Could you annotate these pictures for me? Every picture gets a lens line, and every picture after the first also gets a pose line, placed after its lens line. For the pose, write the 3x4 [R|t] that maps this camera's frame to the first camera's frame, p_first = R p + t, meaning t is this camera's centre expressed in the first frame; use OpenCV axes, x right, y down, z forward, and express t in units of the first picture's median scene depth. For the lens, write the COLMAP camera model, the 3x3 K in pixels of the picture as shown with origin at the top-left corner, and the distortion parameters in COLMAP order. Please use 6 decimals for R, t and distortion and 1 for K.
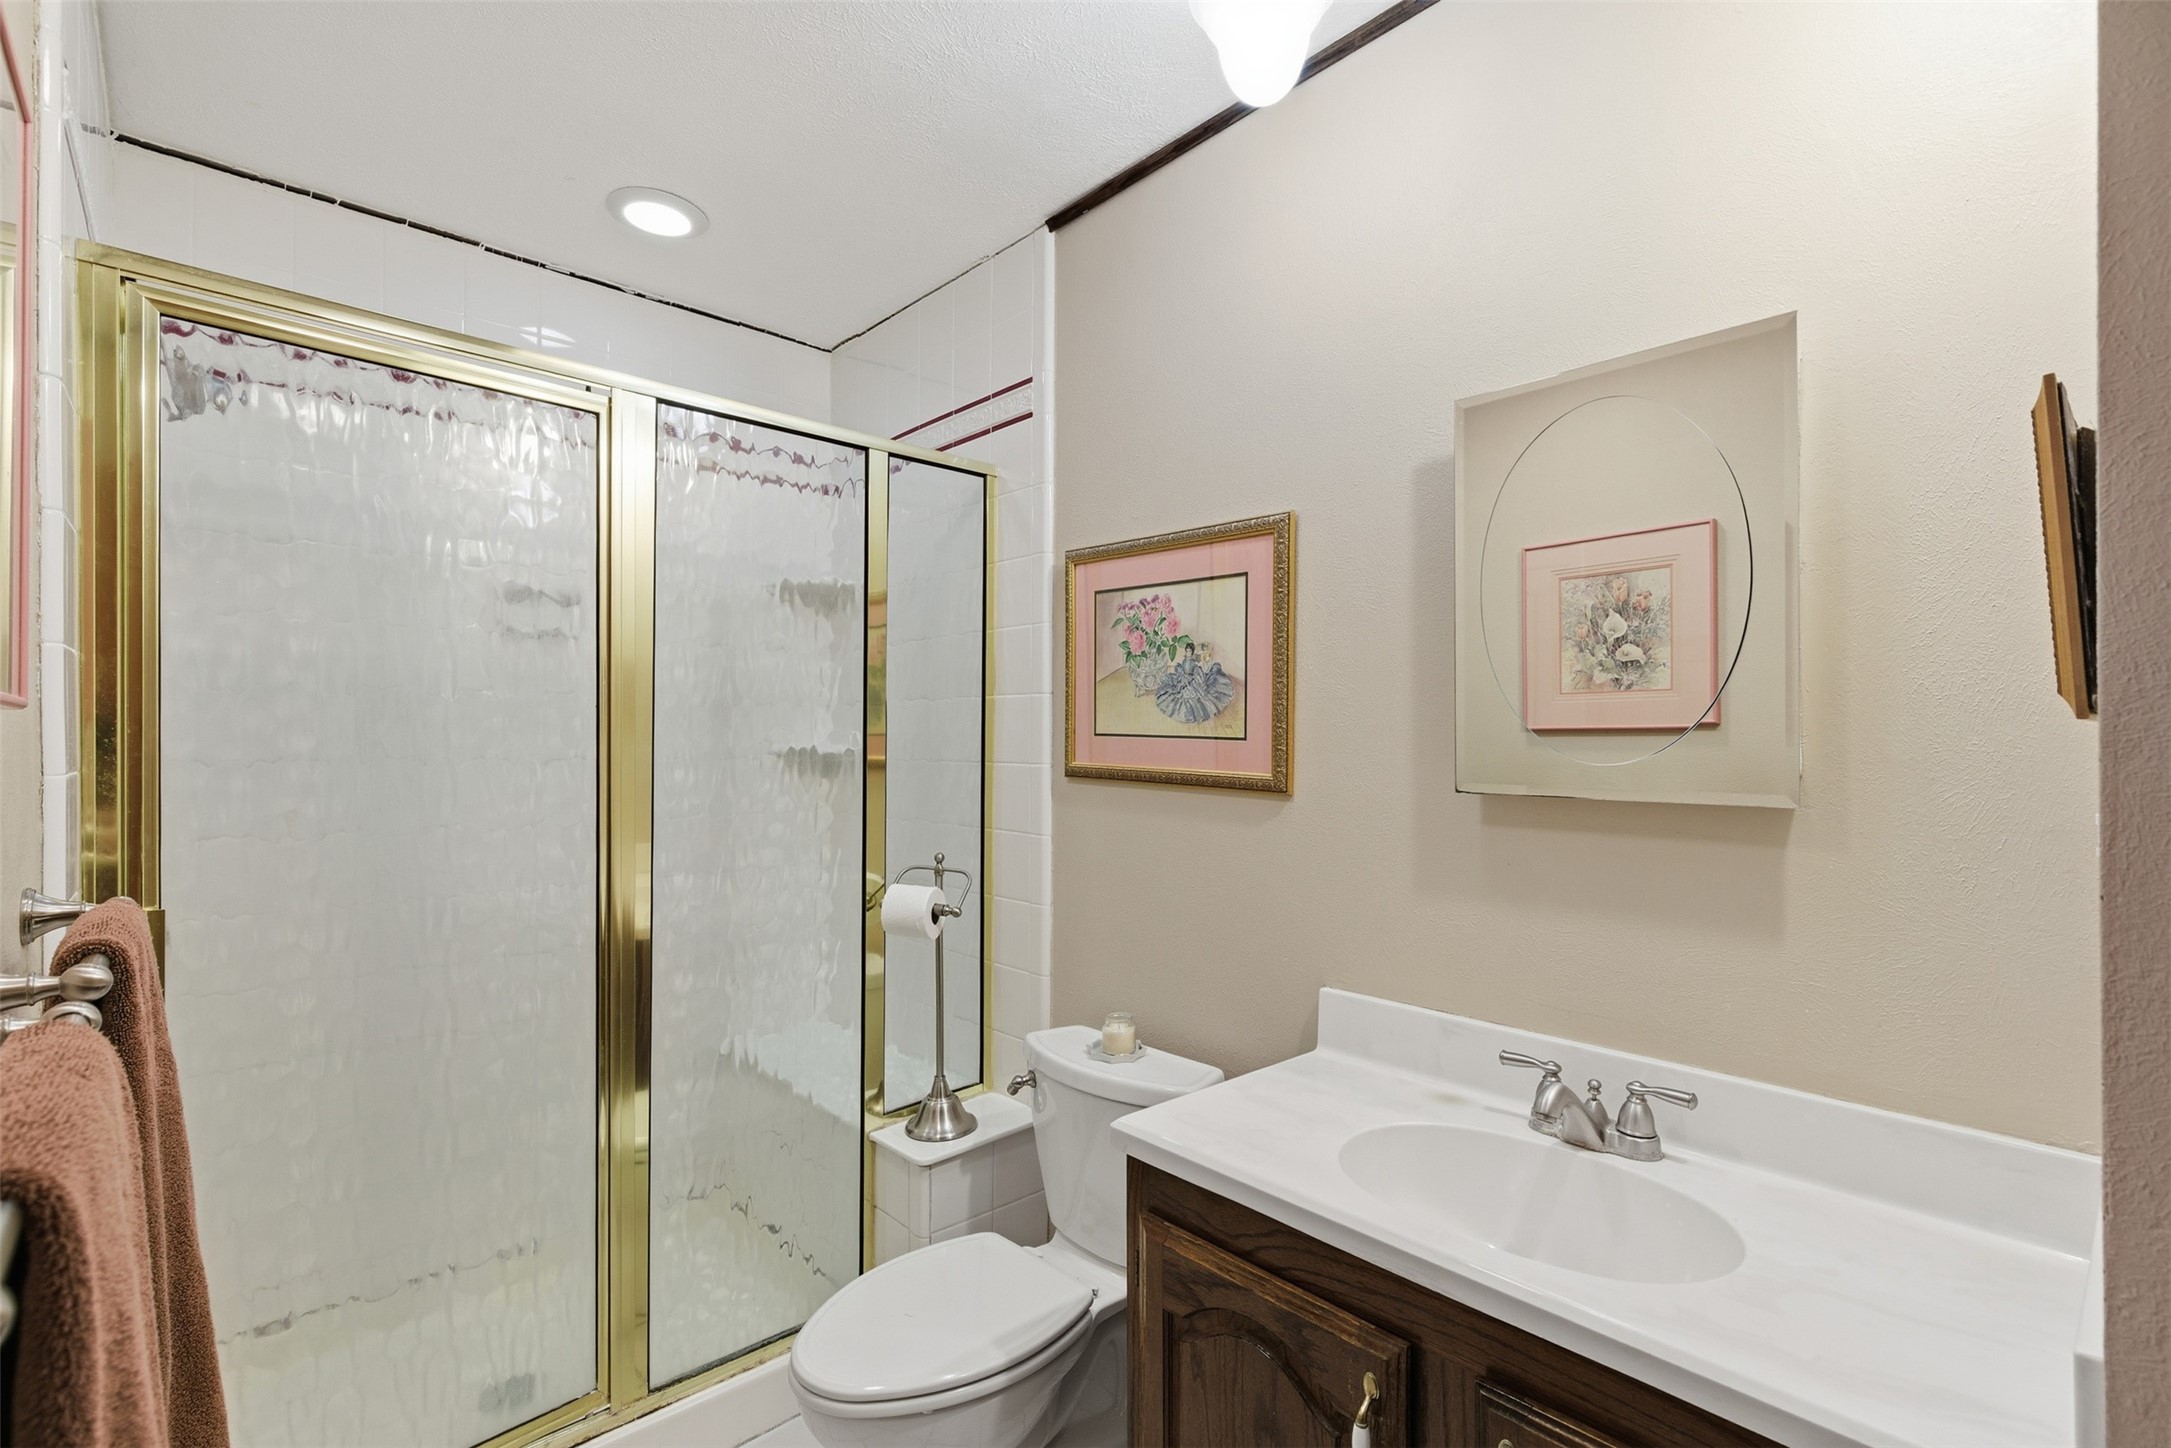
lens RADIAL K [[985.2, 0, 1079.5], [0, 985.2, 740.8], [0, 0, 1]] dist [-0.001736, -0.000082]
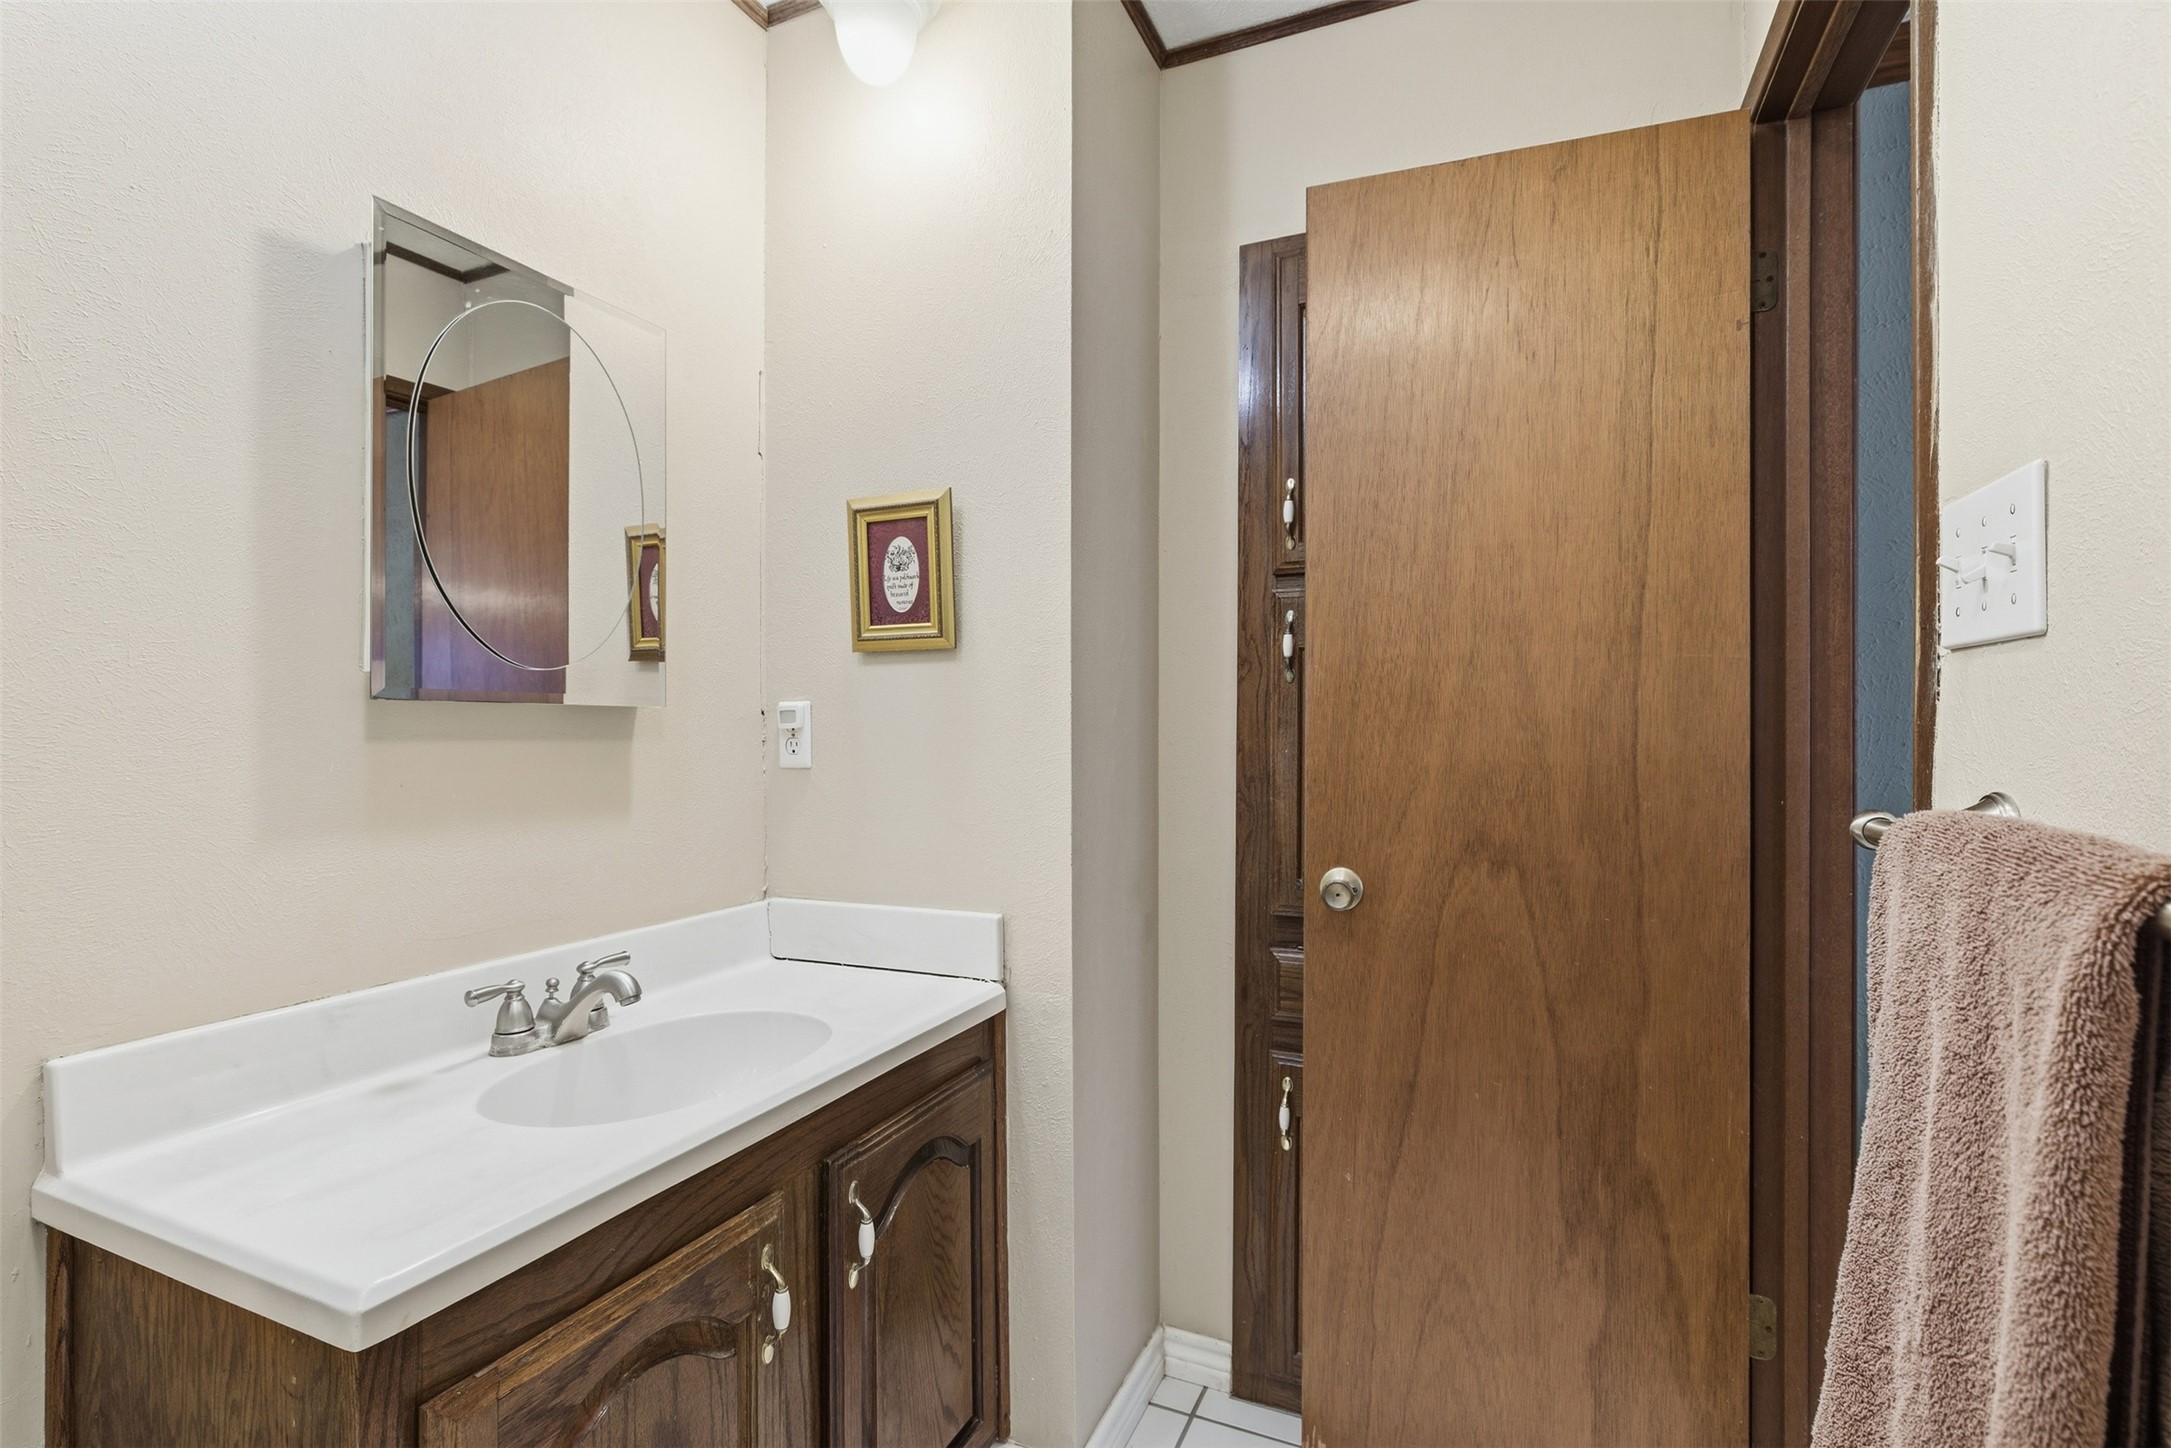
lens RADIAL K [[985.2, 0, 1079.5], [0, 985.2, 740.8], [0, 0, 1]] dist [-0.001736, -0.000082]
pose [[-0.399920, -0.006019, 0.916530, -0.676987], [0.006409, 0.999936, 0.009363, 0.098509], [-0.916528, 0.009619, -0.399856, 0.975825]]
